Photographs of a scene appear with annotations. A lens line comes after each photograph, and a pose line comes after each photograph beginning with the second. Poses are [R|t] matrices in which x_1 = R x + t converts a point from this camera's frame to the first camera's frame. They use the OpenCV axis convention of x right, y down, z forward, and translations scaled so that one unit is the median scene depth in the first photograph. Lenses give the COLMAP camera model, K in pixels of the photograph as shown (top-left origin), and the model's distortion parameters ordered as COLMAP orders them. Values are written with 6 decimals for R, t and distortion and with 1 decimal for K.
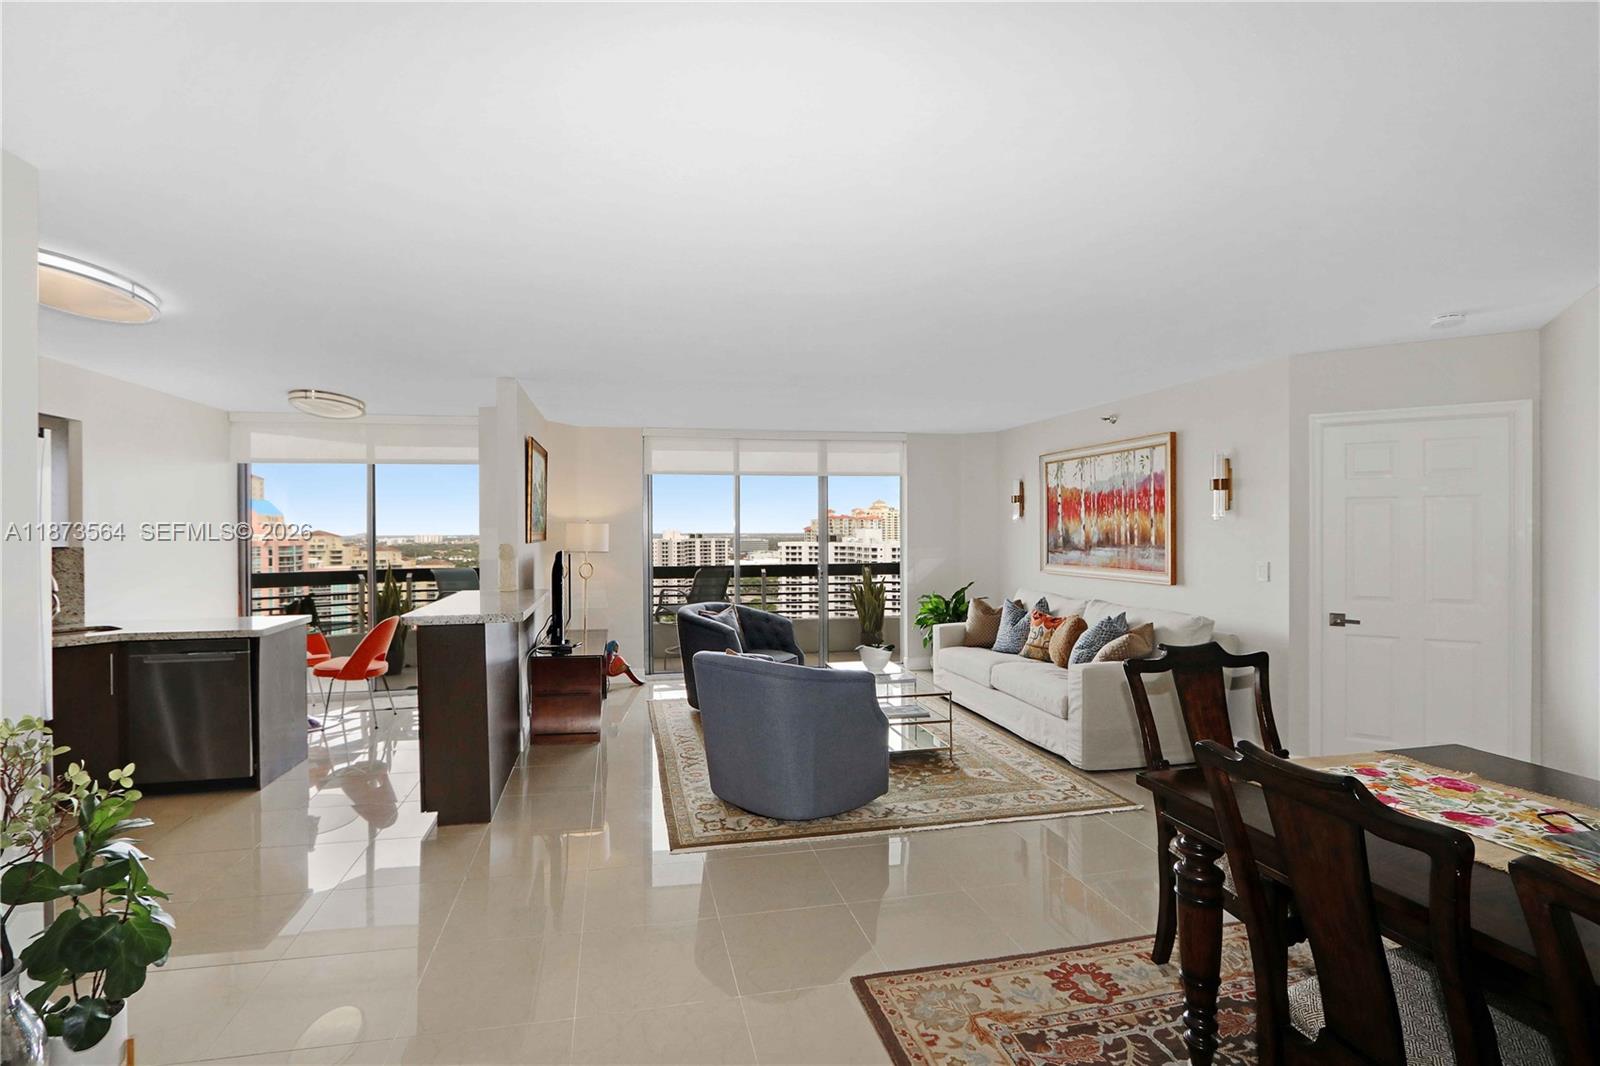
lens RADIAL K [[759.2, 0, 803.4], [0, 759.2, 526.0], [0, 0, 1]] dist [-0.002412, -0.000142]
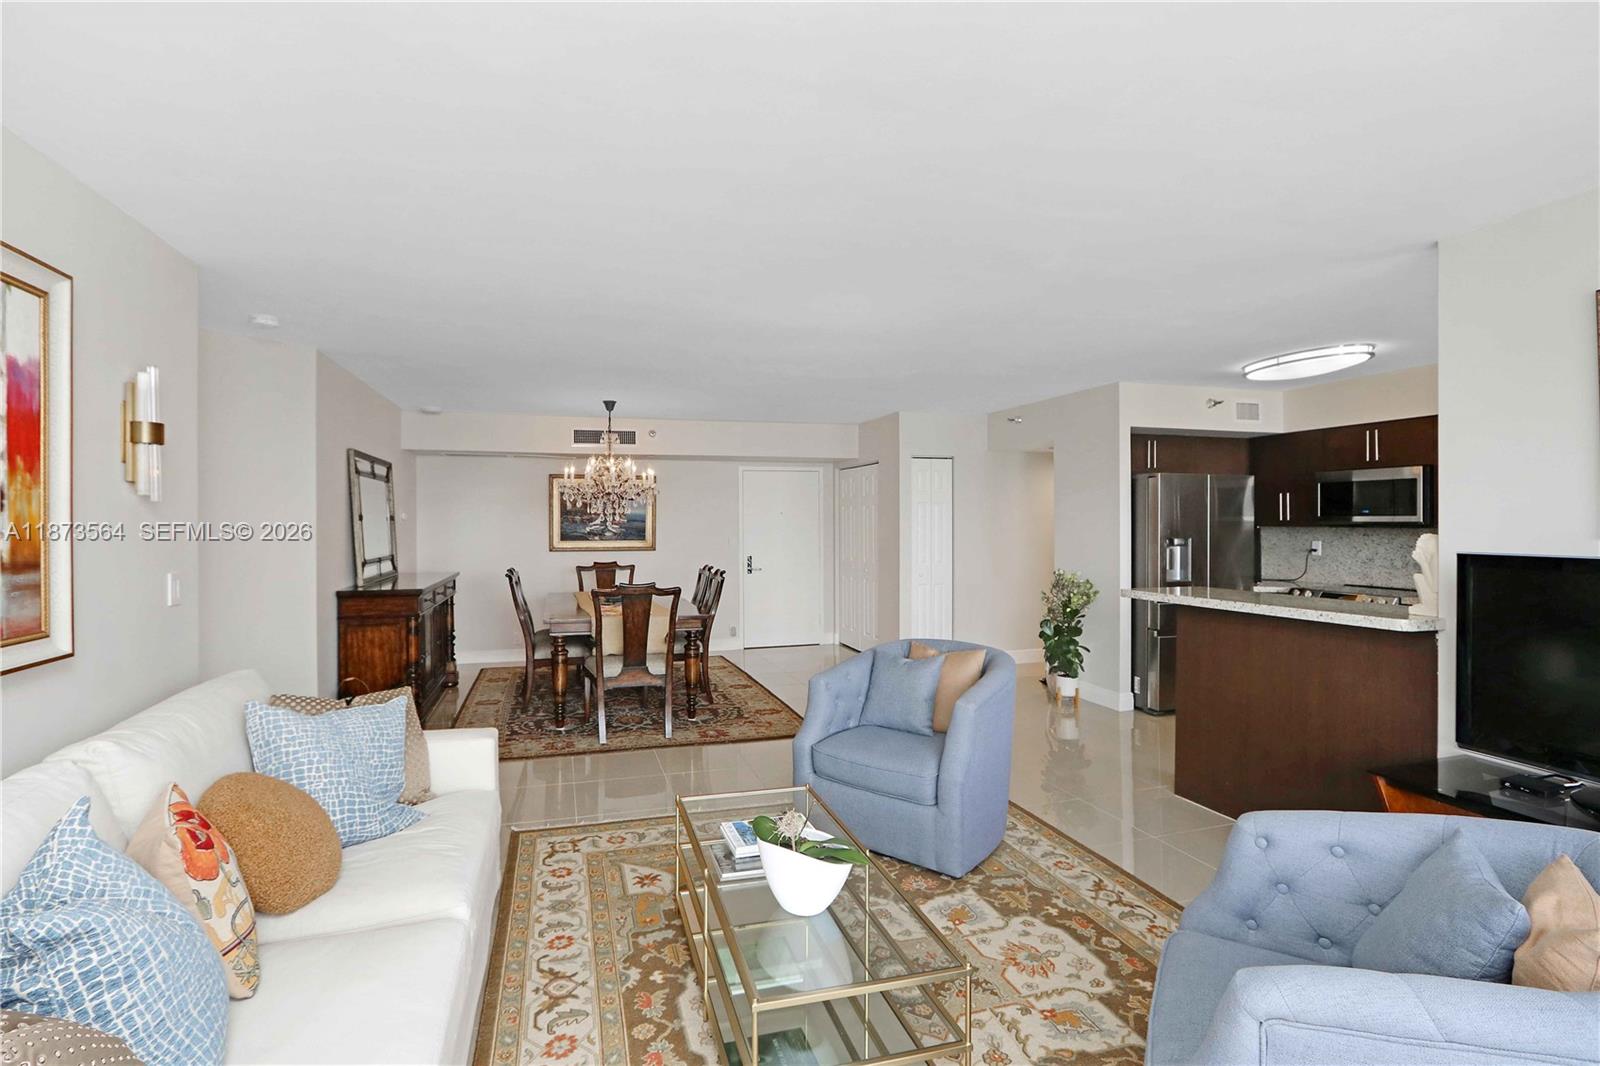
lens RADIAL K [[759.2, 0, 803.4], [0, 759.2, 526.0], [0, 0, 1]] dist [-0.002412, -0.000142]
pose [[-0.996941, 0.007662, -0.077785, 0.151443], [0.007688, 0.999970, -0.000036, 0.013641], [0.077783, -0.000634, -0.996970, 1.700116]]
